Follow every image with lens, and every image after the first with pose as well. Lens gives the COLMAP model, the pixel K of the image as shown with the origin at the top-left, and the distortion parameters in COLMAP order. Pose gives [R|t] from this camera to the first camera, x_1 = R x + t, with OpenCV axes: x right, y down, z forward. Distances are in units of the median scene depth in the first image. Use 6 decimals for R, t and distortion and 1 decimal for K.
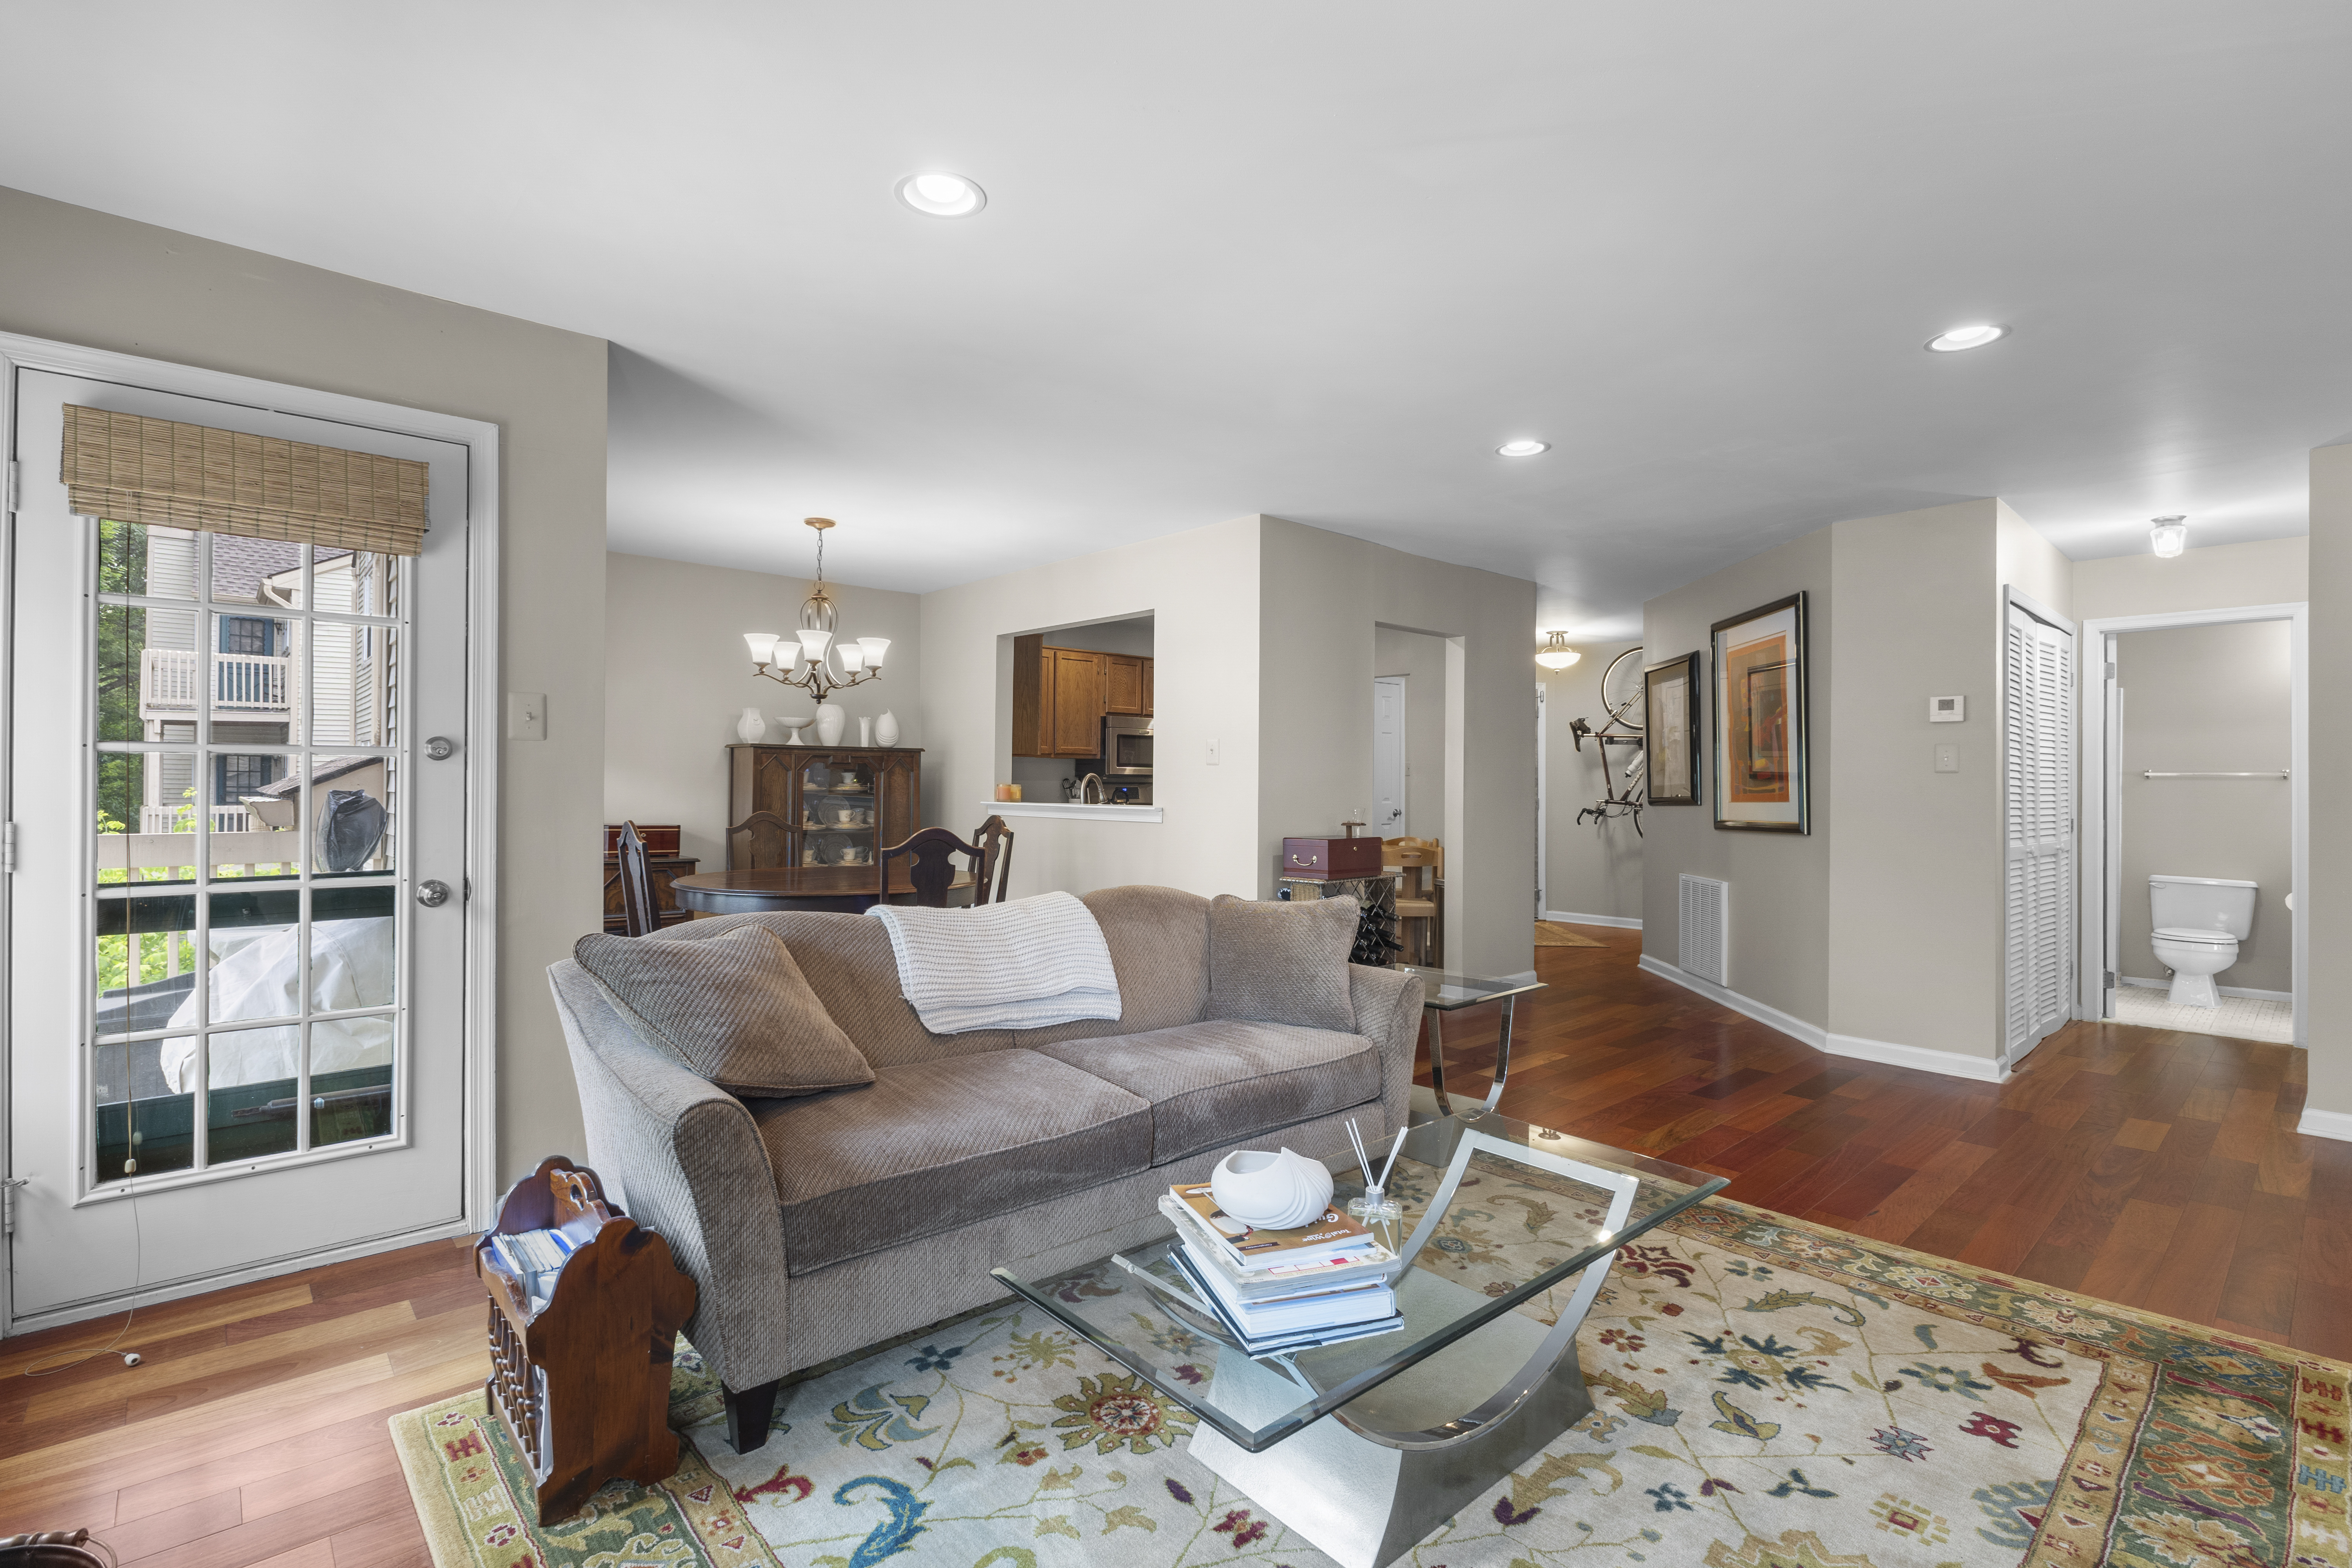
lens RADIAL K [[1058.4, 0, 1171.9], [0, 1058.4, 790.5], [0, 0, 1]] dist [-0.008346, -0.000616]
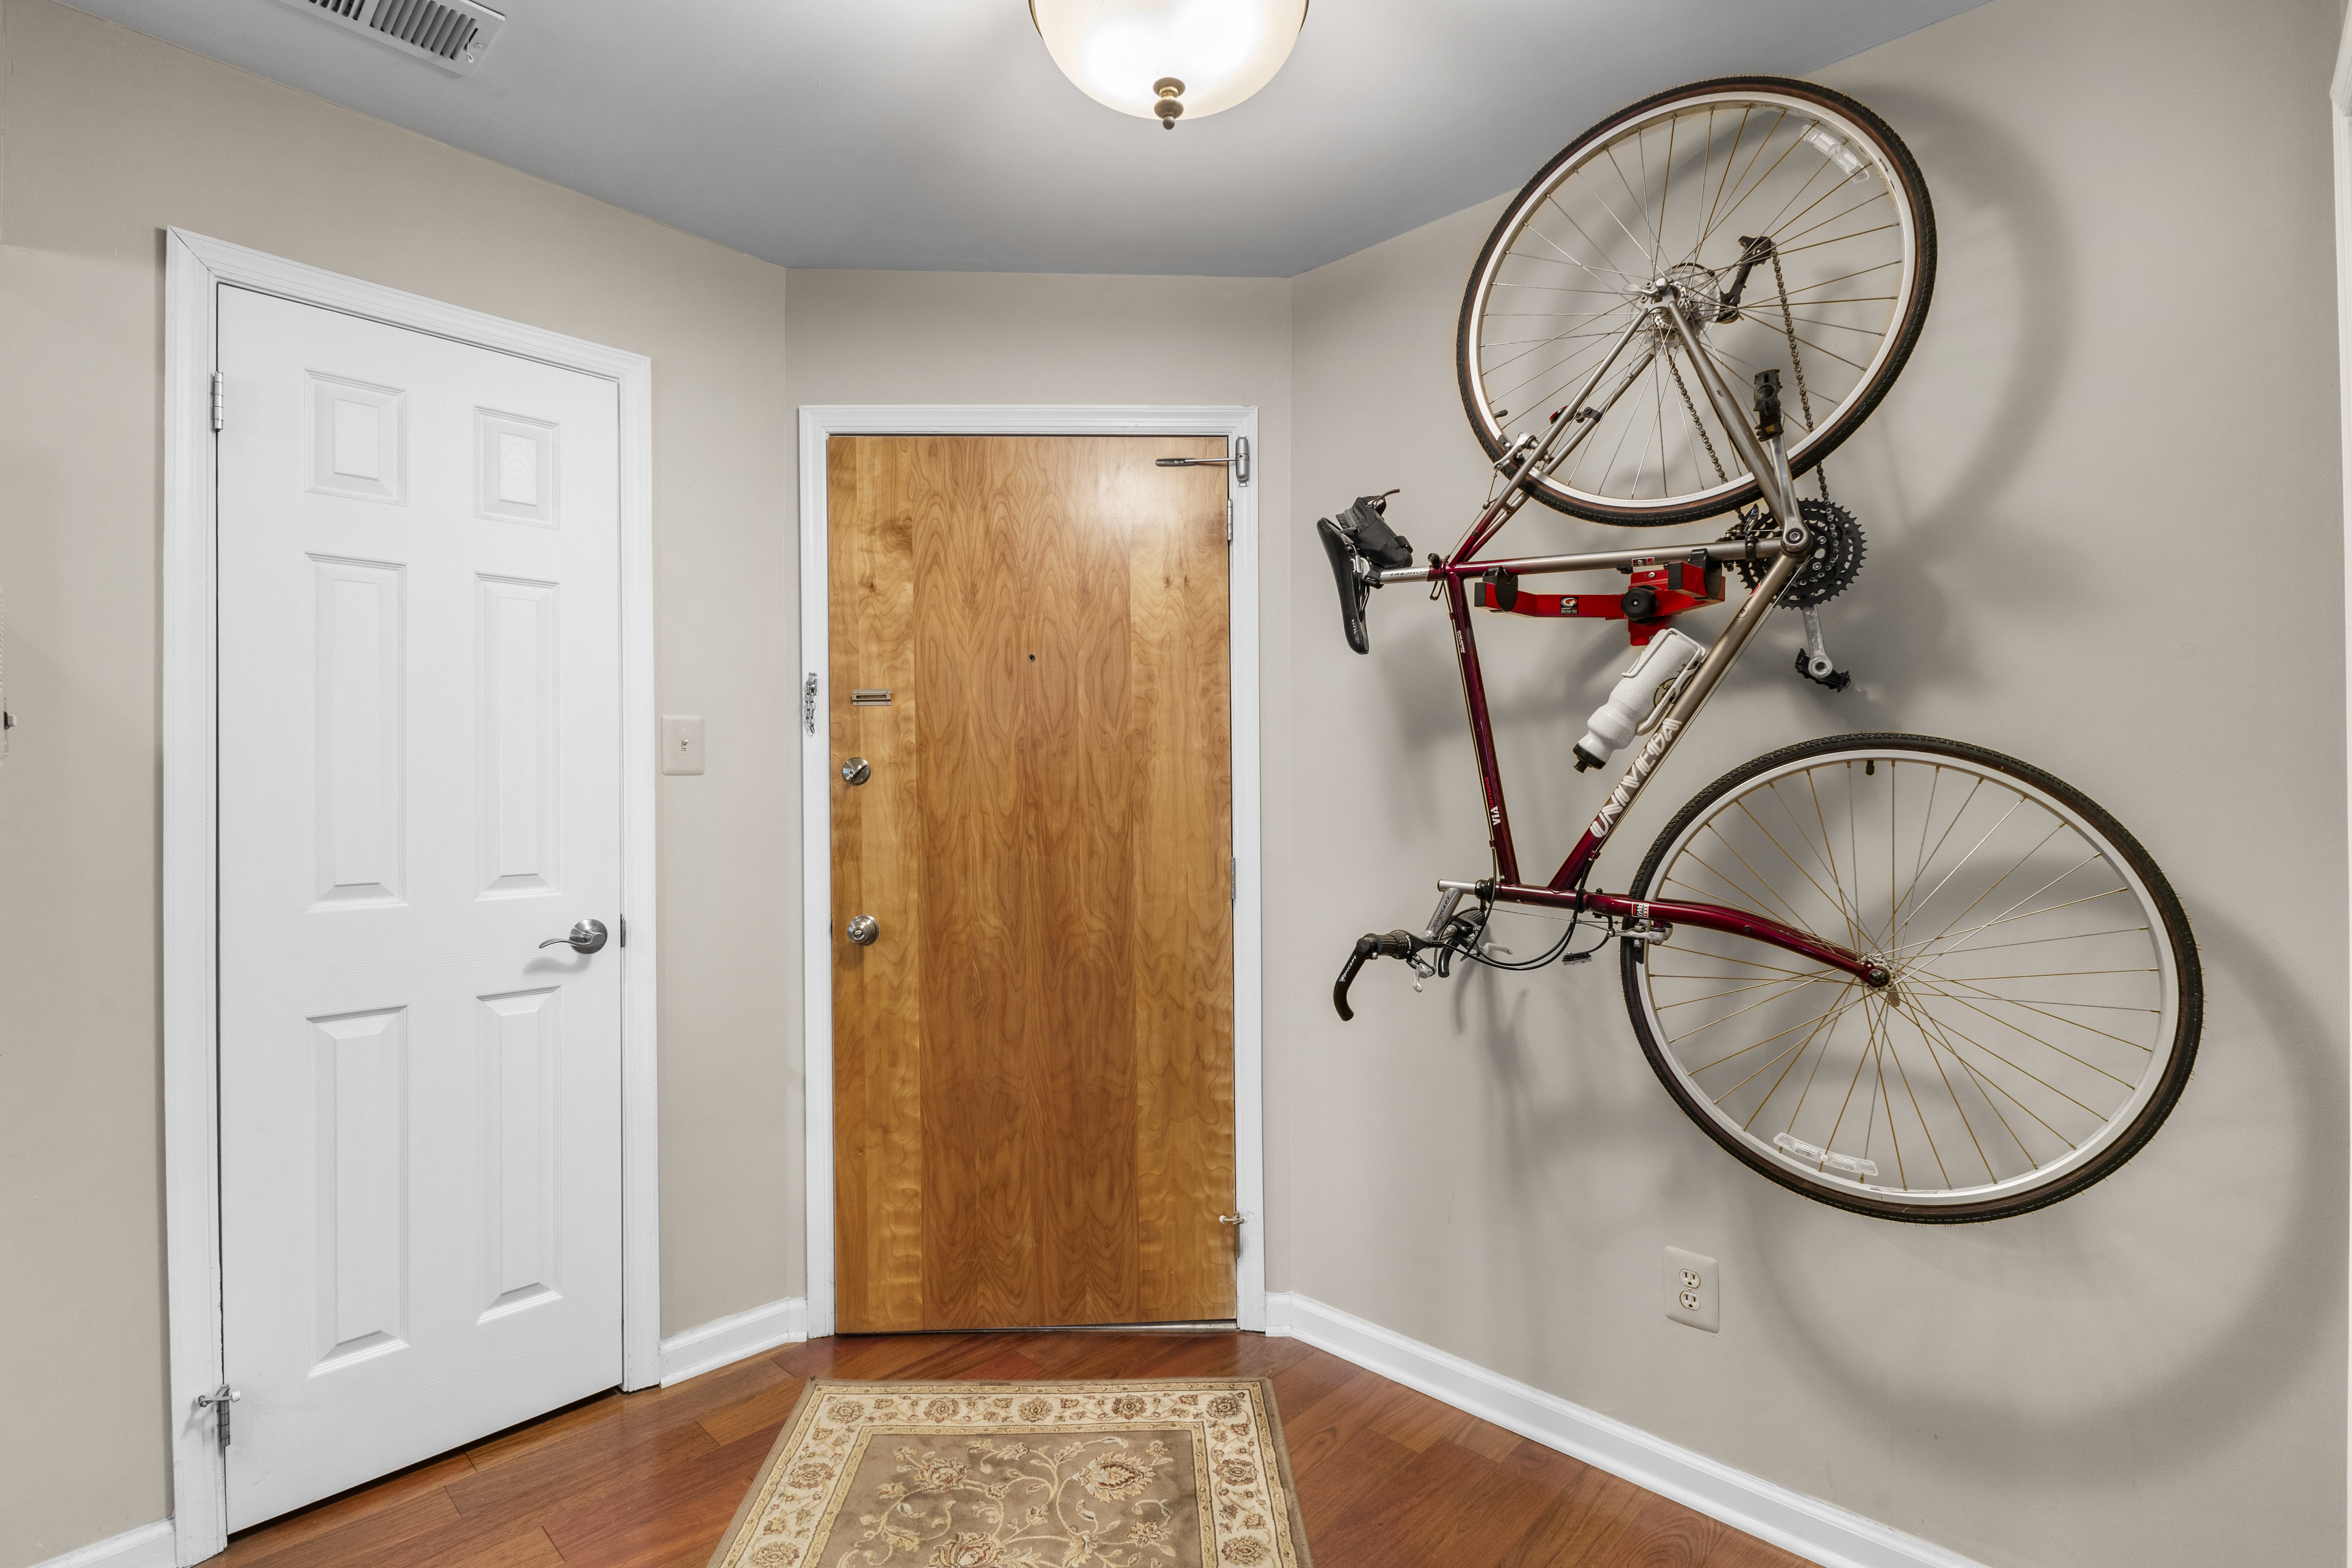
lens RADIAL K [[1058.4, 0, 1172.2], [0, 1058.4, 791.1], [0, 0, 1]] dist [-0.008346, -0.000616]
pose [[0.996803, -0.005010, 0.079746, 0.332583], [0.006053, 0.999899, -0.012845, -0.006414], [-0.079674, 0.013287, 0.996732, 0.796024]]
